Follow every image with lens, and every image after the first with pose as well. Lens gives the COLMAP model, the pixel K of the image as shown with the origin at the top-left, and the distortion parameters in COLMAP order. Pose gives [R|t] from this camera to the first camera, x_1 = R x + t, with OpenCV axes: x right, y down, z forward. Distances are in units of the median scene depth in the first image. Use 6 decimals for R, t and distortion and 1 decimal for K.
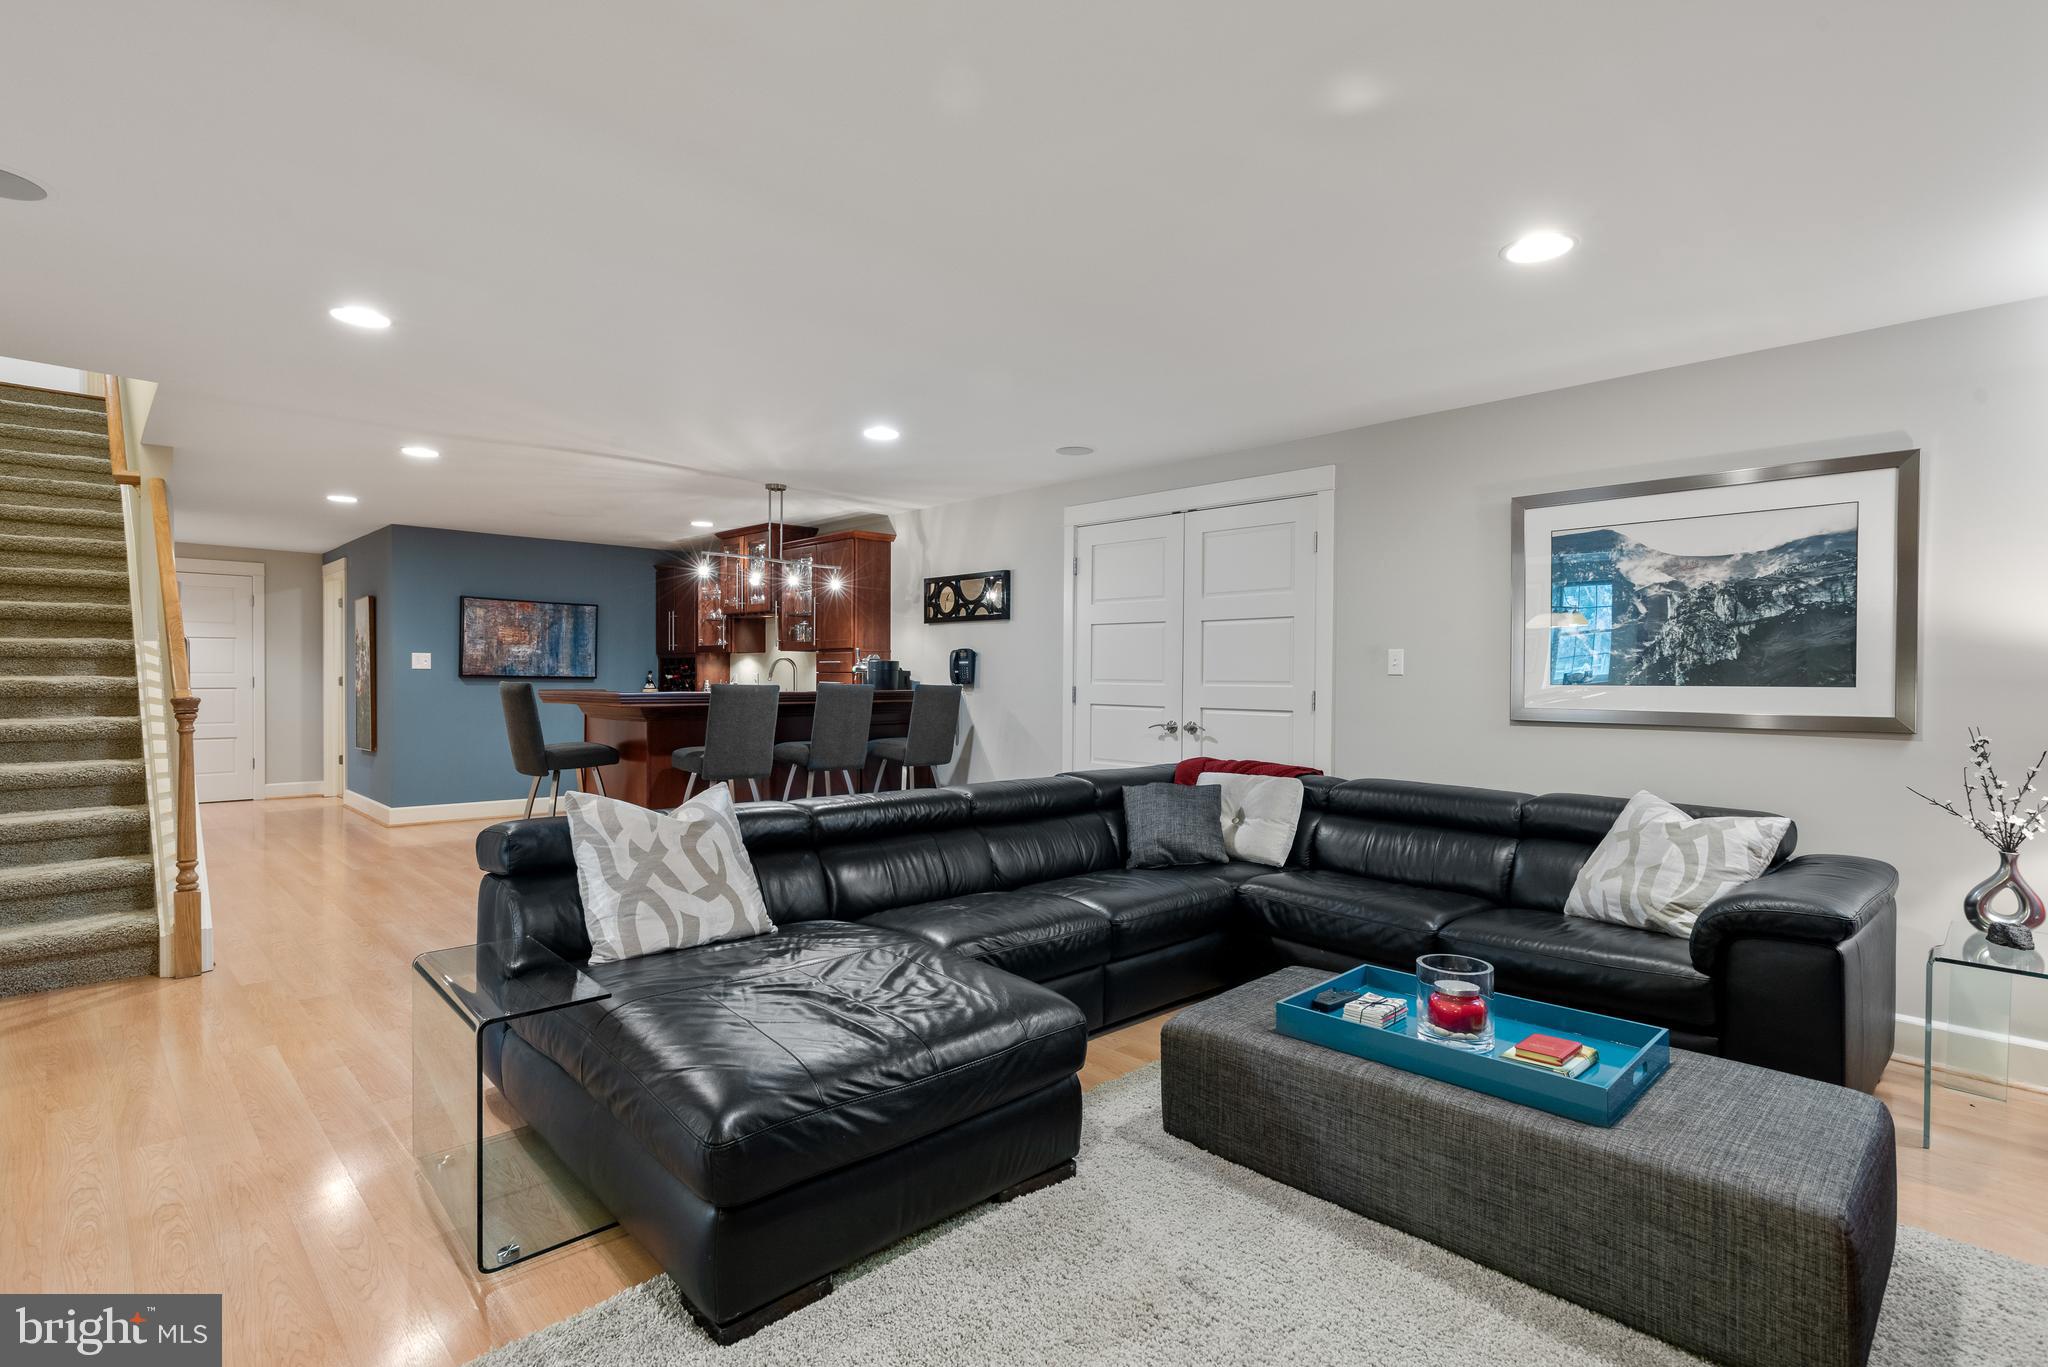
lens RADIAL K [[974.6, 0, 1024.0], [0, 974.6, 683.5], [0, 0, 1]] dist [-0.000215, -0.001048]
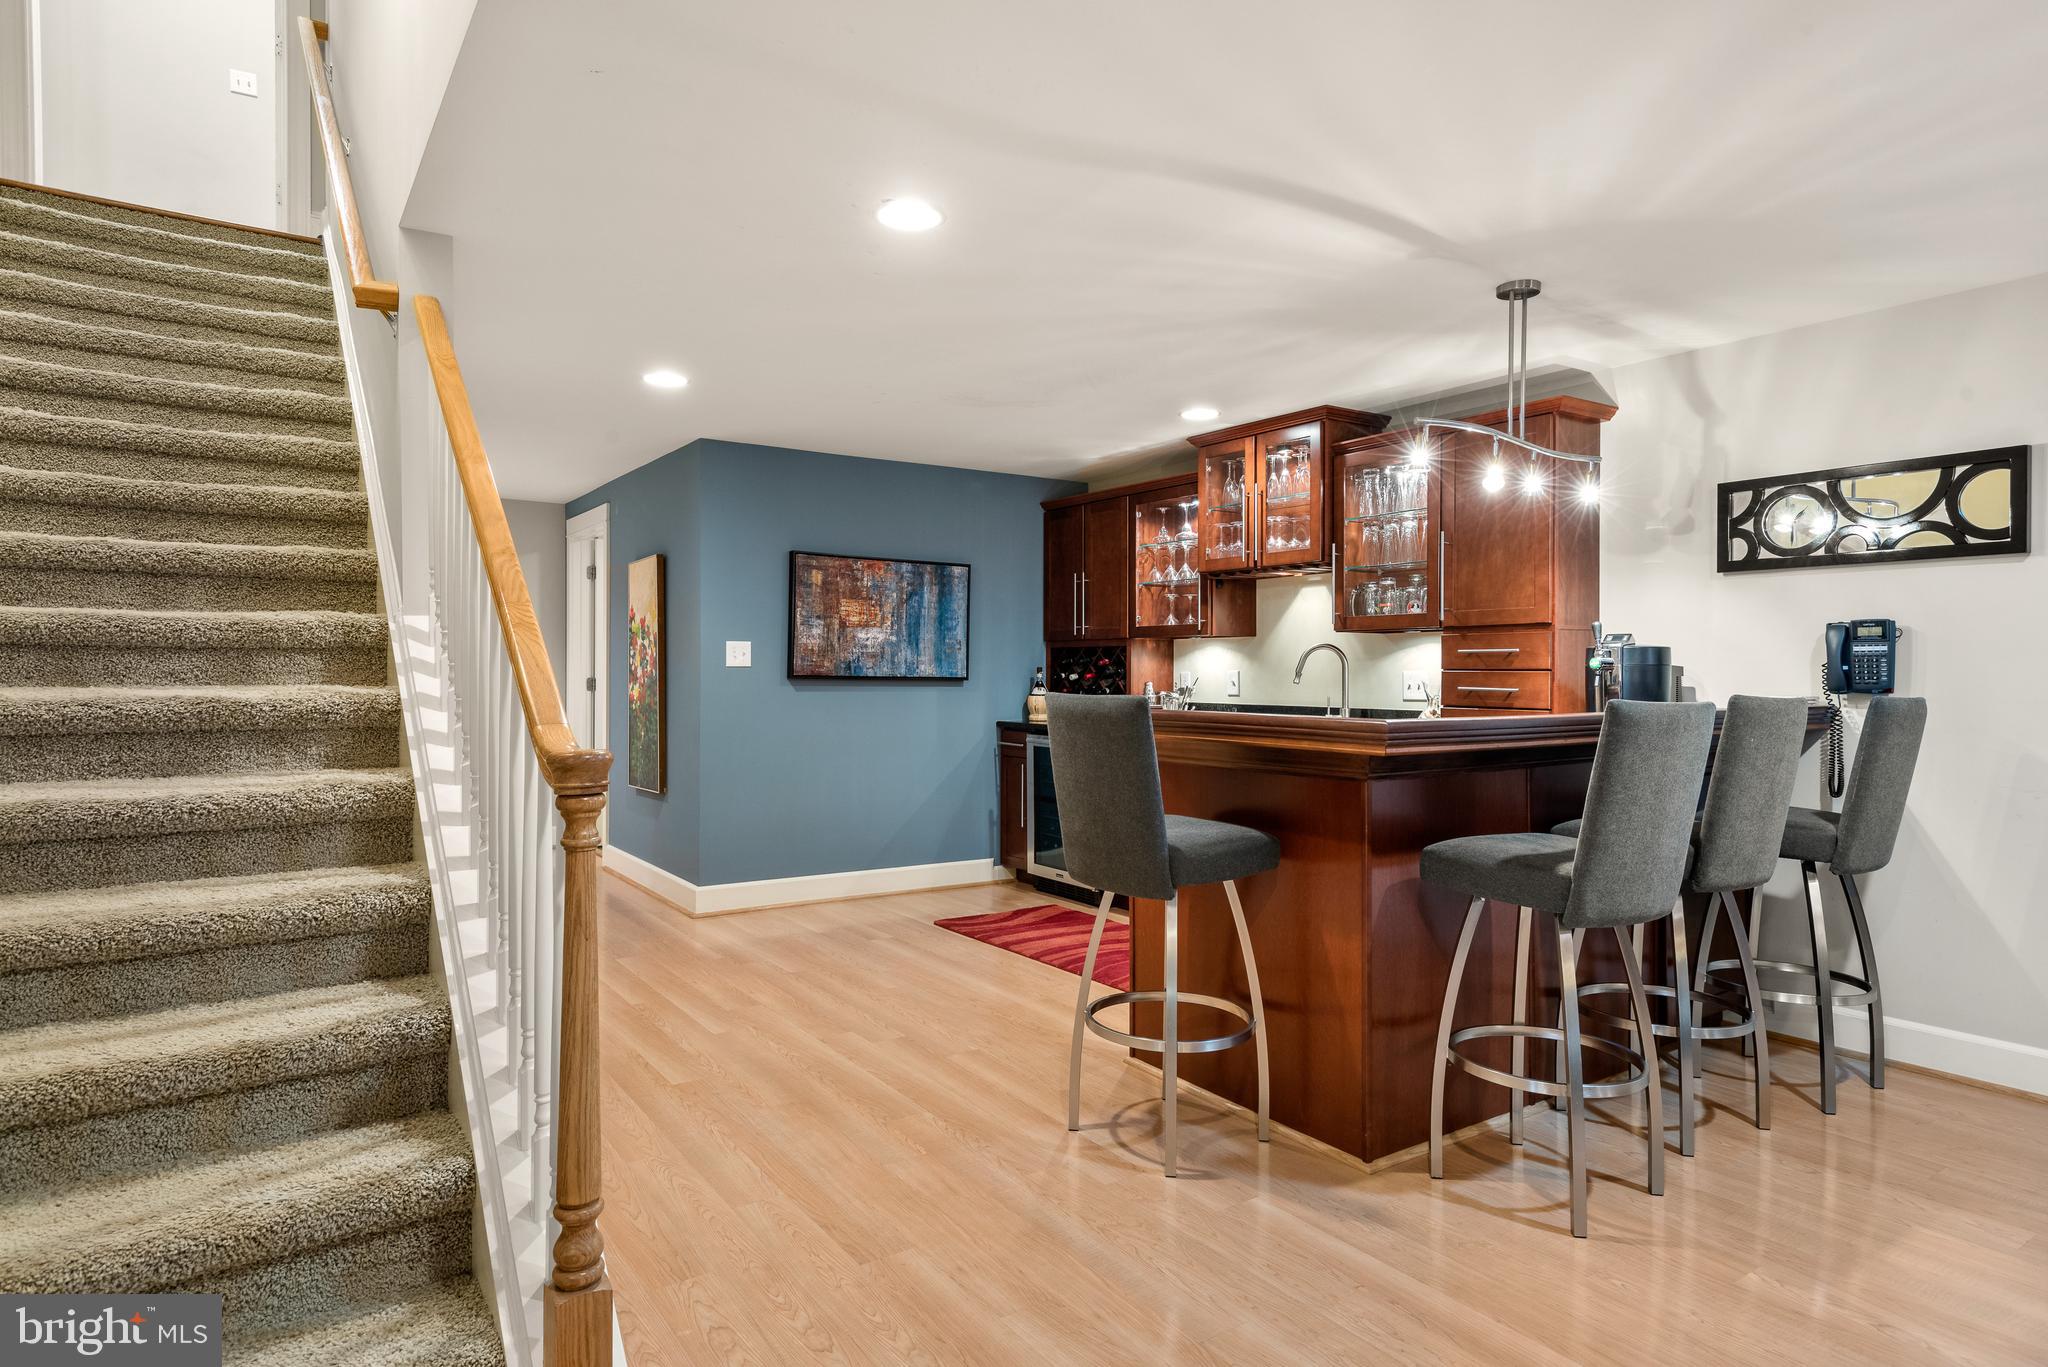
lens RADIAL K [[1163.0, 0, 1019.7], [0, 1163.0, 662.9], [0, 0, 1]] dist [0.012928, -0.001600]
pose [[0.982442, -0.005168, -0.186497, -0.354869], [0.002497, 0.999891, -0.014549, -0.006832], [0.186552, 0.013828, 0.982348, 0.345495]]
